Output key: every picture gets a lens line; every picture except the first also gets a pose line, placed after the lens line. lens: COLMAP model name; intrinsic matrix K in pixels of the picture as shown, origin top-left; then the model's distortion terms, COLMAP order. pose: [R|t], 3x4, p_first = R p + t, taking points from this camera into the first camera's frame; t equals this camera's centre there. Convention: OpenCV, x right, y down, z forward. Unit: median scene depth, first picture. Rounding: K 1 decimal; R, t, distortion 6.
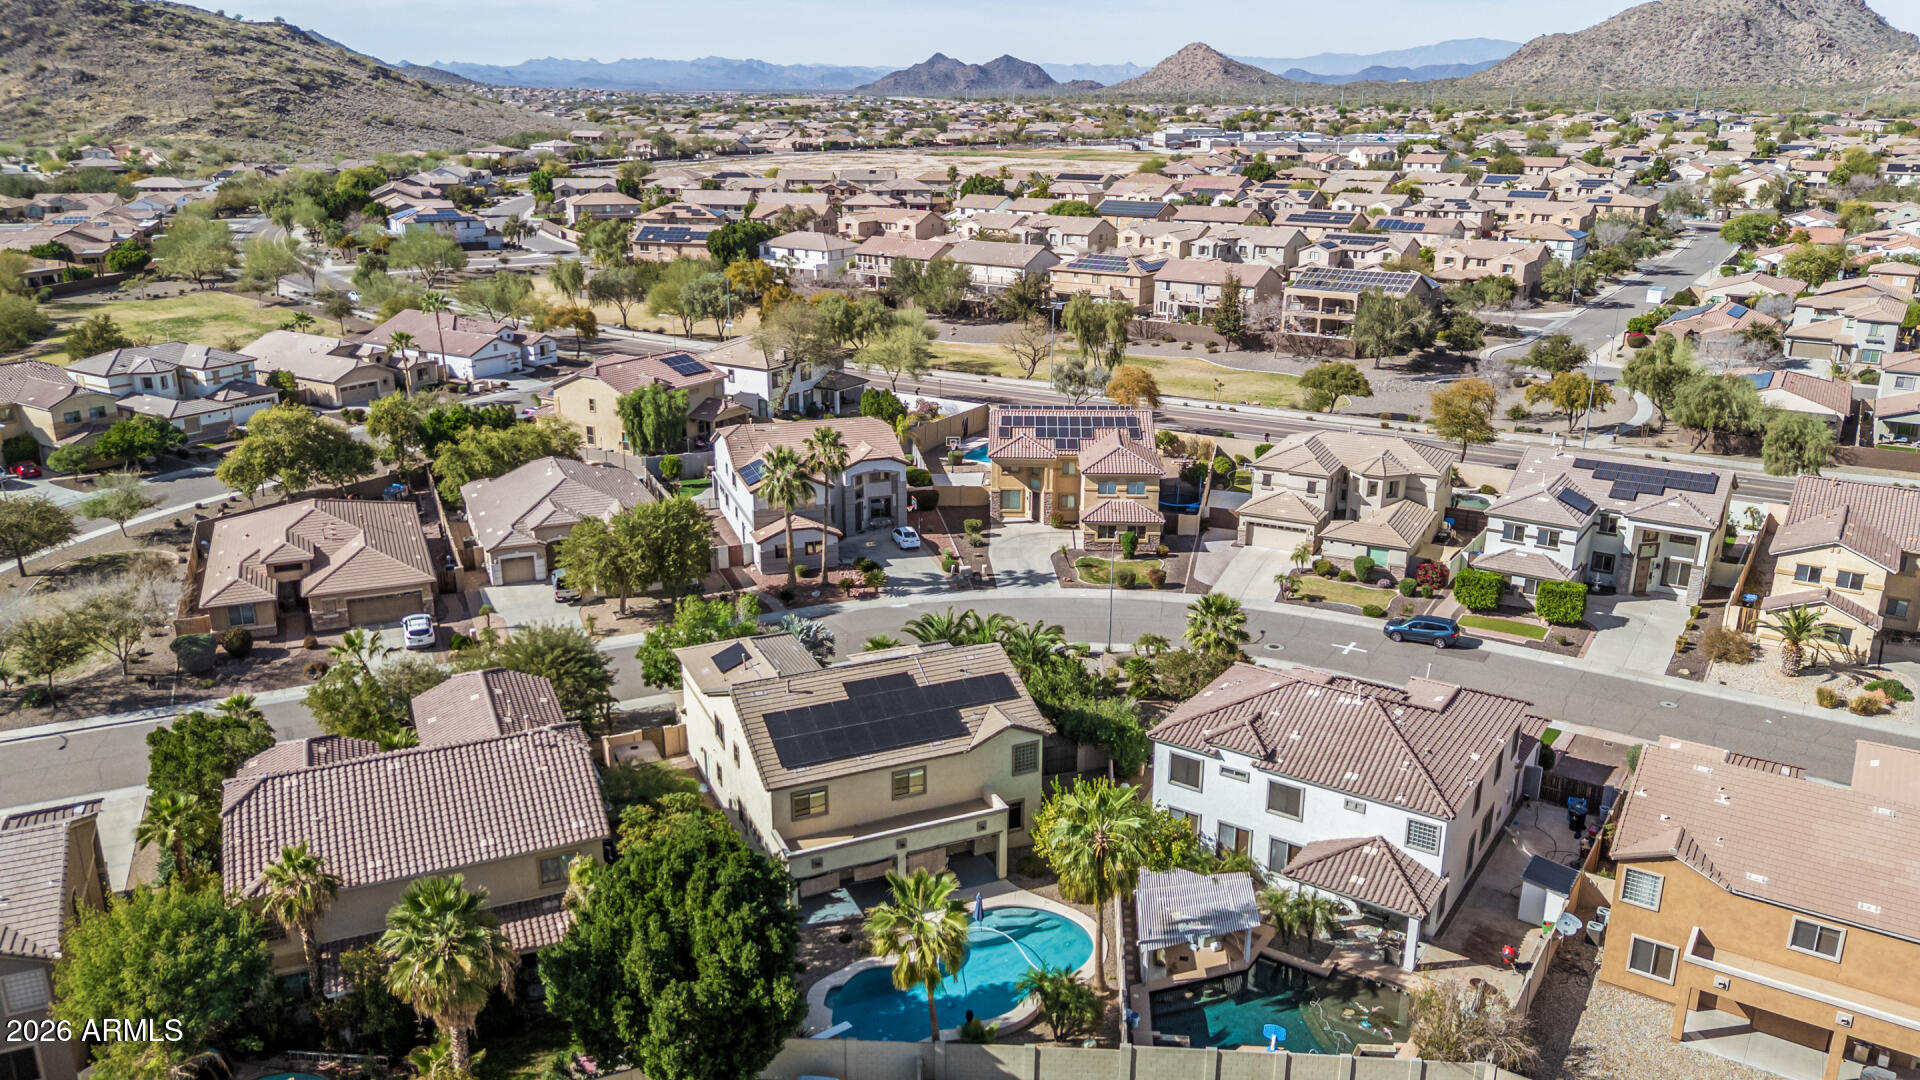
lens RADIAL K [[1414.4, 0, 963.0], [0, 1414.4, 547.3], [0, 0, 1]] dist [0.086775, -0.101438]
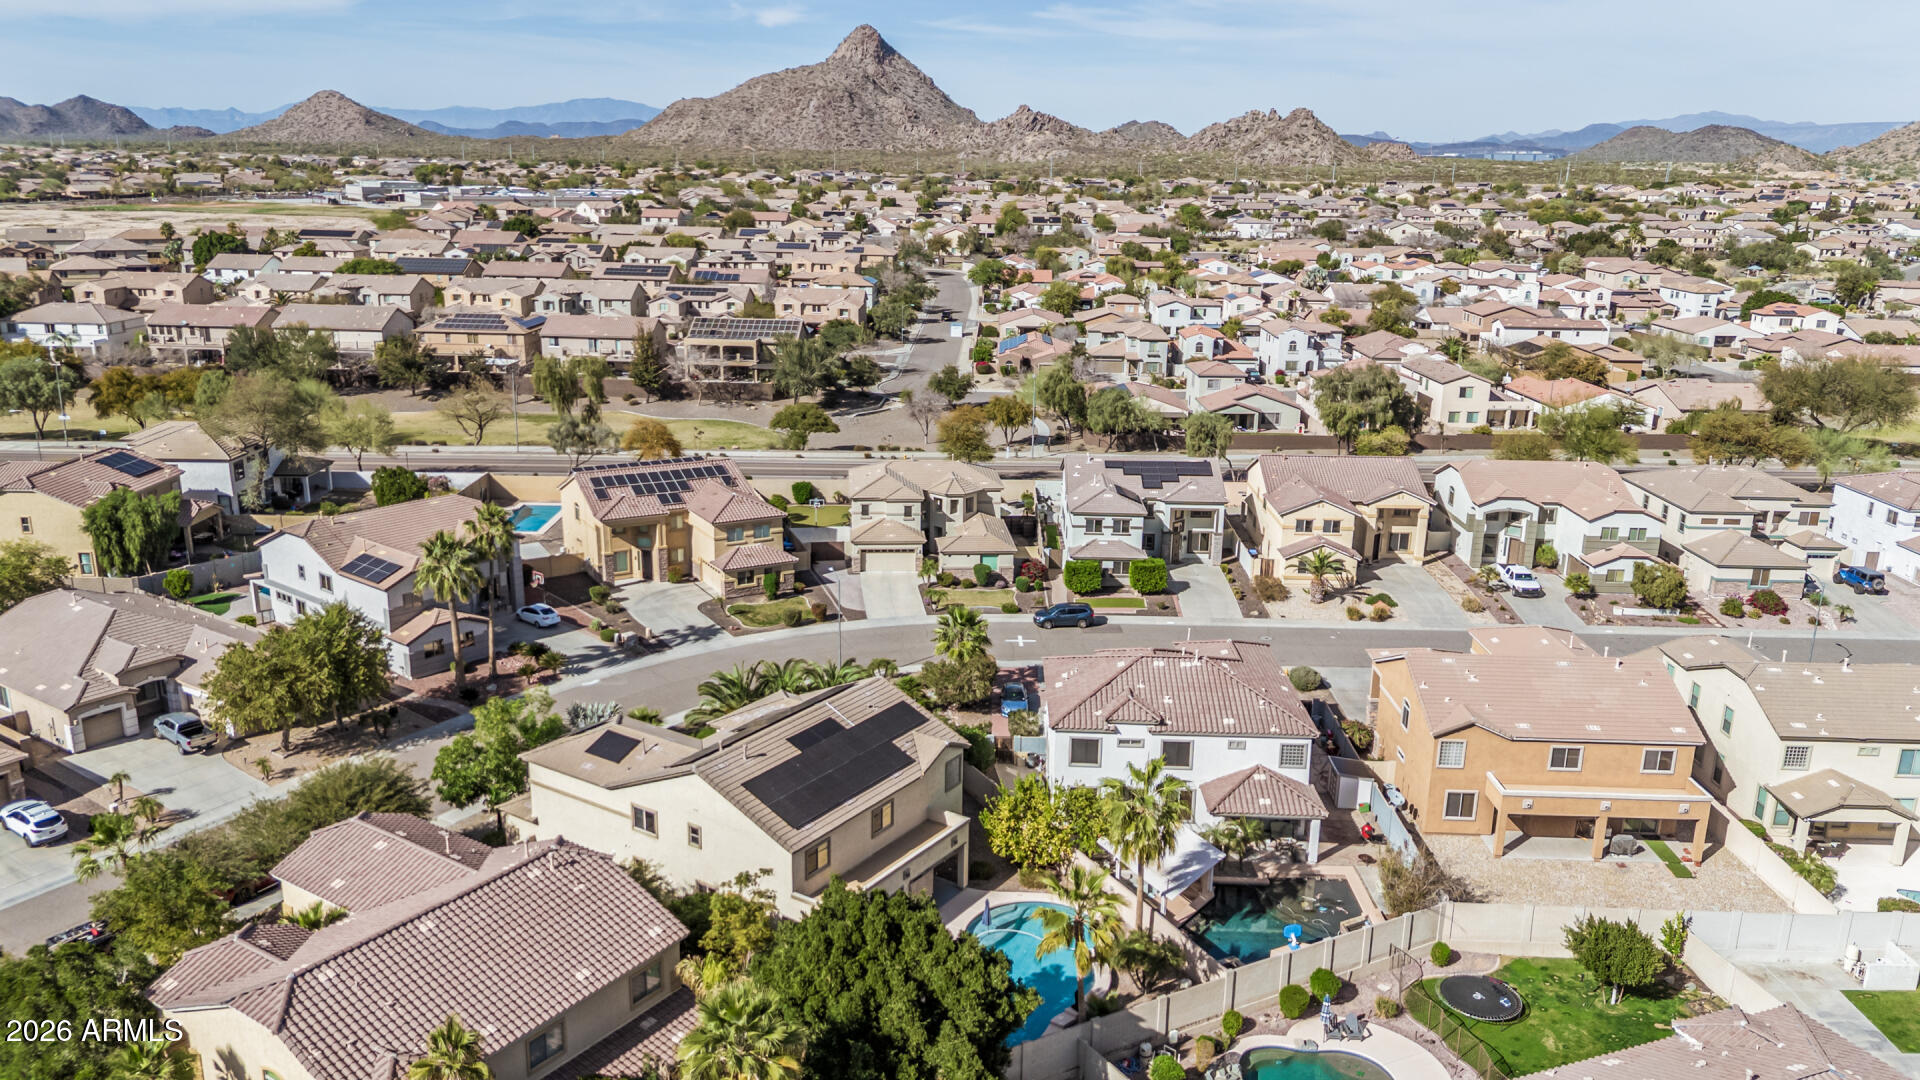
lens RADIAL K [[1416.4, 0, 960.0], [0, 1416.4, 540.0], [0, 0, 1]] dist [0.126776, -0.175250]
pose [[0.844054, -0.131146, 0.519974, -0.311559], [0.152242, 0.988341, 0.002146, -0.017091], [-0.514193, 0.077351, 0.854179, 0.042424]]
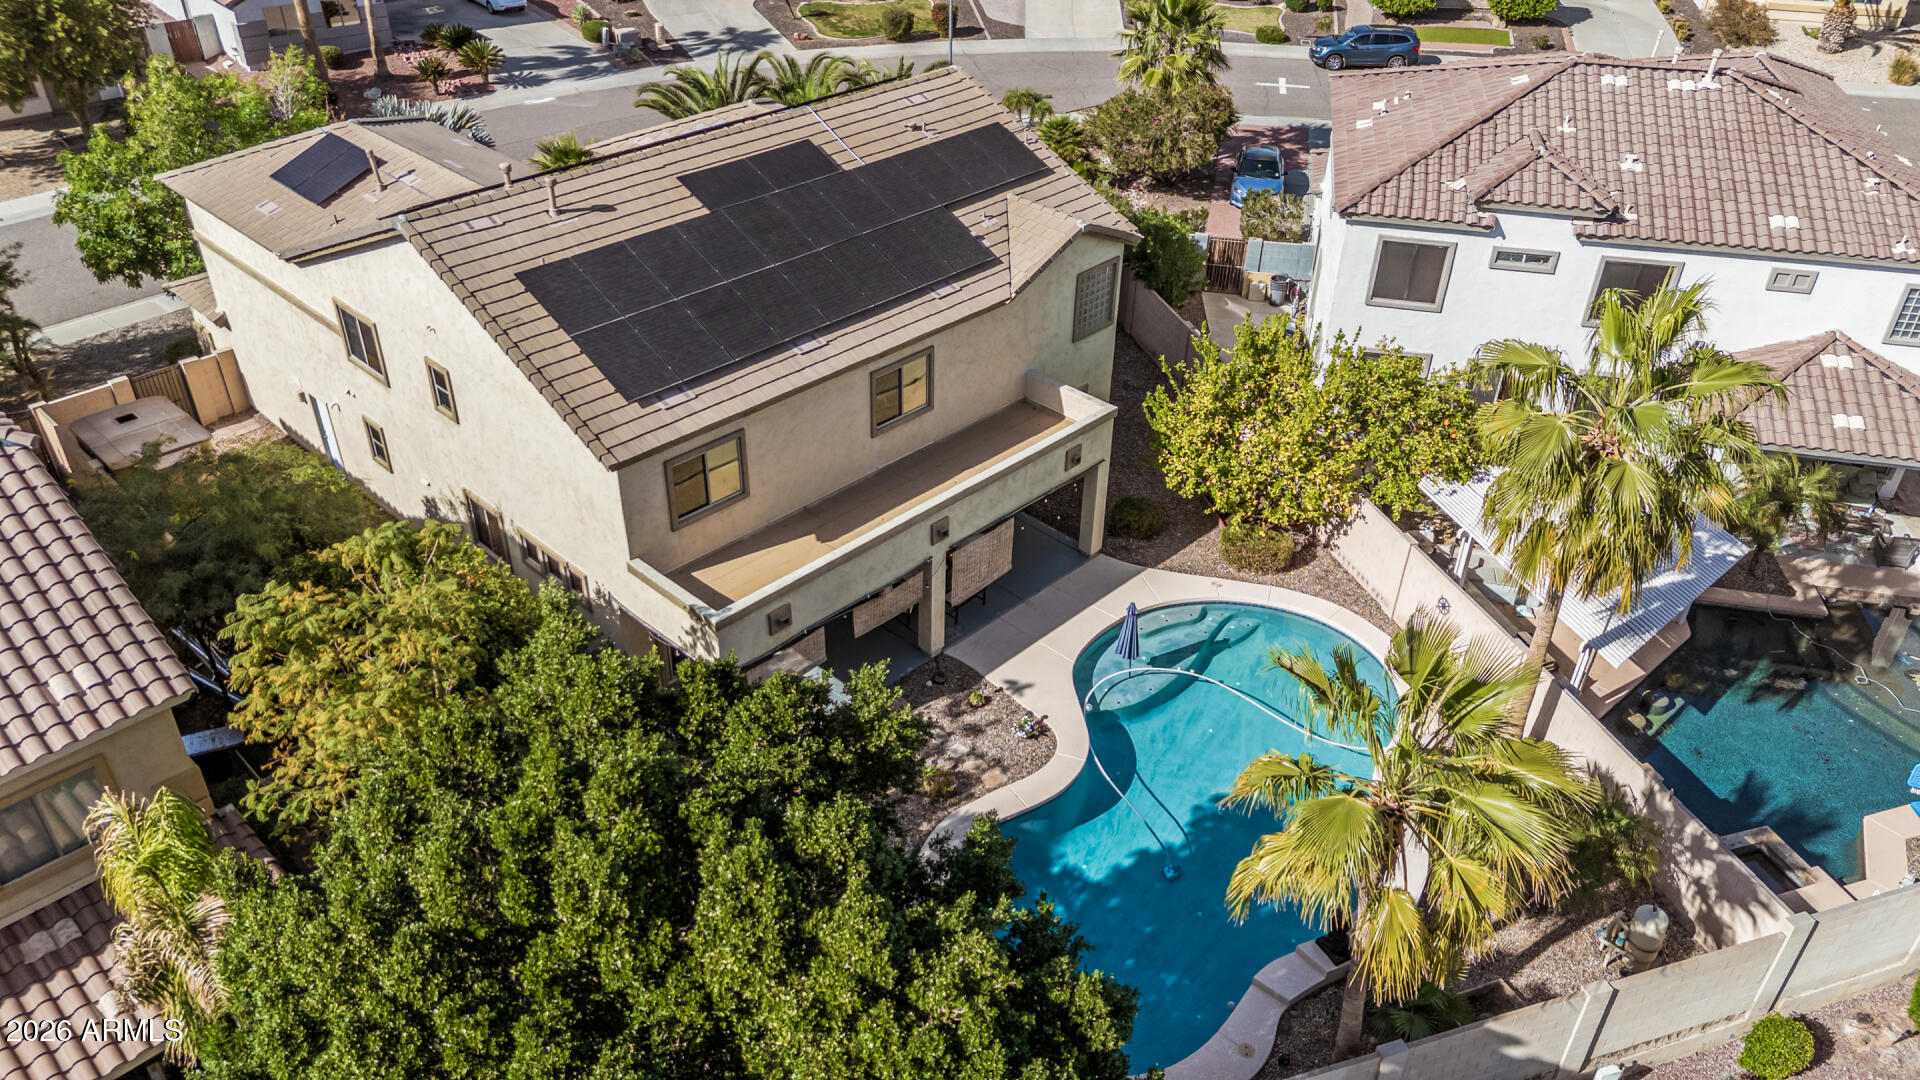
lens RADIAL K [[1406.9, 0, 965.1], [0, 1406.9, 563.9], [0, 0, 1]] dist [0.057192, -0.050325]
pose [[0.924629, -0.203884, 0.321704, -0.103883], [0.098285, 0.943774, 0.315642, 0.051570], [-0.367970, -0.260233, 0.892679, 0.370644]]
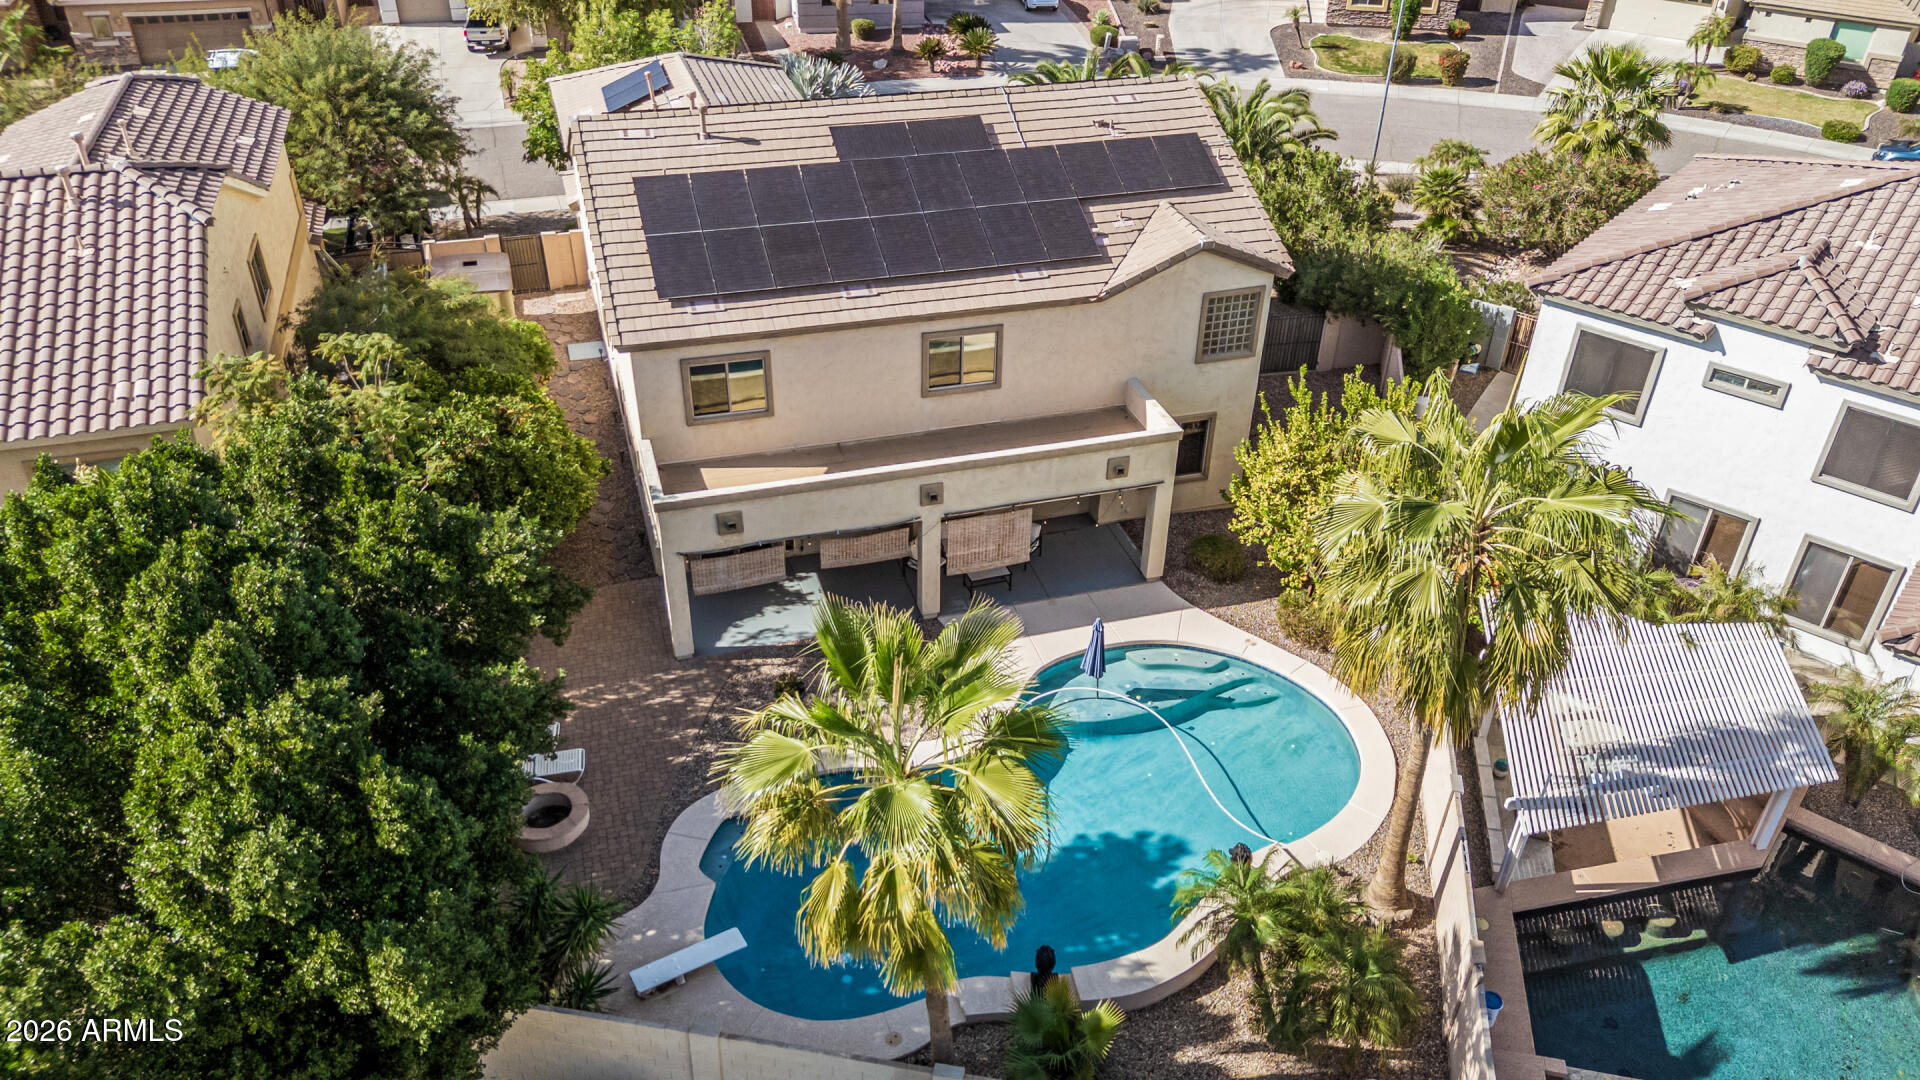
lens RADIAL K [[1406.9, 0, 965.1], [0, 1406.9, 563.9], [0, 0, 1]] dist [0.057192, -0.050325]
pose [[0.992828, 0.080210, -0.088649, 0.004382], [-0.052315, 0.958244, 0.281124, 0.064223], [0.107497, -0.274470, 0.955568, 0.348315]]
